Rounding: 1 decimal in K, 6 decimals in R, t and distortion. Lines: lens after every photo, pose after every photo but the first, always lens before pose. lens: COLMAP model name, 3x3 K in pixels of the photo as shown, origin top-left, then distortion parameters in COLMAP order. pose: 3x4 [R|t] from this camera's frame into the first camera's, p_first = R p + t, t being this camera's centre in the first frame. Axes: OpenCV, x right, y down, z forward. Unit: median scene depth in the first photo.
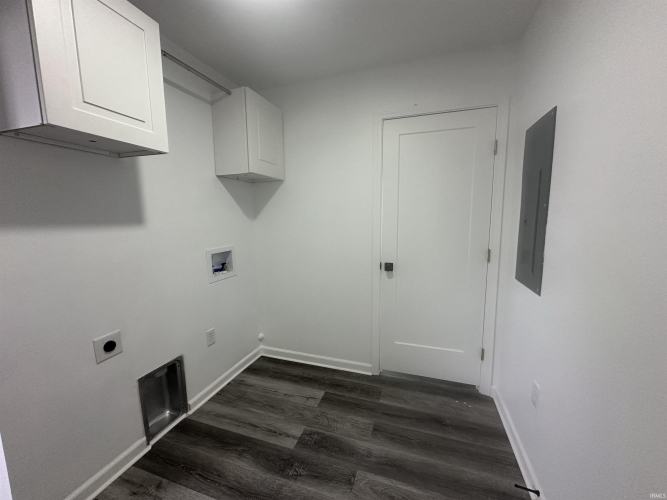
lens RADIAL K [[266.7, 0, 335.8], [0, 266.7, 248.8], [0, 0, 1]] dist [-0.001346, -0.000385]
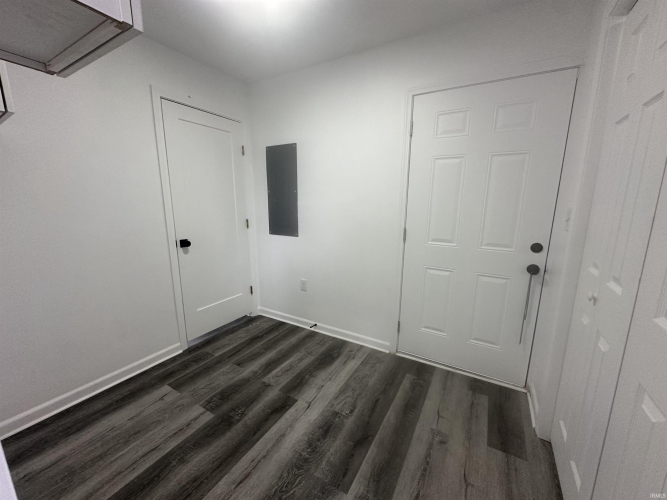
lens RADIAL K [[266.7, 0, 335.8], [0, 266.7, 246.4], [0, 0, 1]] dist [-0.001346, -0.000385]
pose [[0.201101, -0.158679, 0.966633, -0.777865], [0.114256, 0.983857, 0.137737, 0.002589], [-0.972884, 0.082744, 0.215984, 0.199616]]
